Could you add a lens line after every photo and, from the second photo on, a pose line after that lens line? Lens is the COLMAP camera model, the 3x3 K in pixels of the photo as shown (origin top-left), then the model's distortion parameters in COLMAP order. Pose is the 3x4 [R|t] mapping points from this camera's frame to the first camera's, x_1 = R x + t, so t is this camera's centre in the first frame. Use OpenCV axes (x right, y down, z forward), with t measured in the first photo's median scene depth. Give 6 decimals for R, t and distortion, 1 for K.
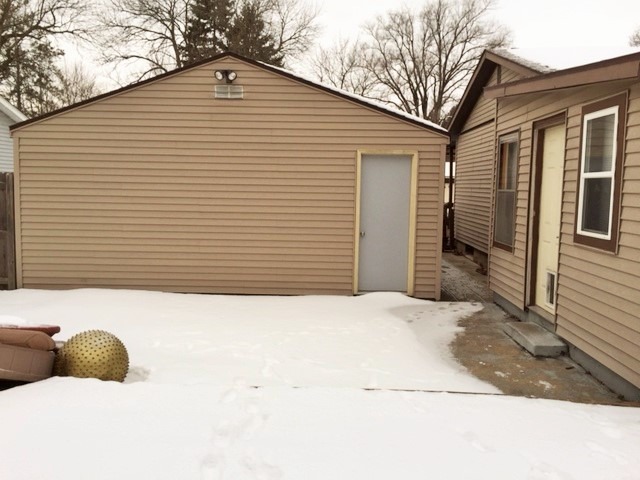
lens RADIAL K [[547.9, 0, 318.6], [0, 547.9, 240.0], [0, 0, 1]] dist [0.068505, -0.097912]
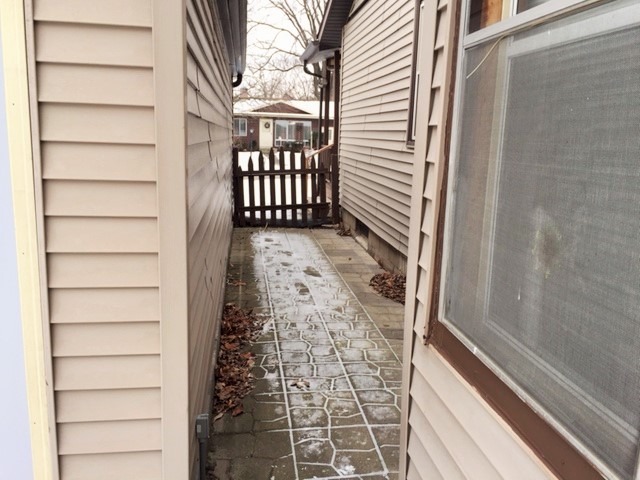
lens RADIAL K [[547.9, 0, 320.3], [0, 547.9, 239.4], [0, 0, 1]] dist [0.068505, -0.097912]
pose [[0.985548, -0.022367, 0.167915, 0.130362], [0.006268, 0.995381, 0.095801, -0.023803], [-0.169282, -0.093364, 0.981135, 0.431003]]
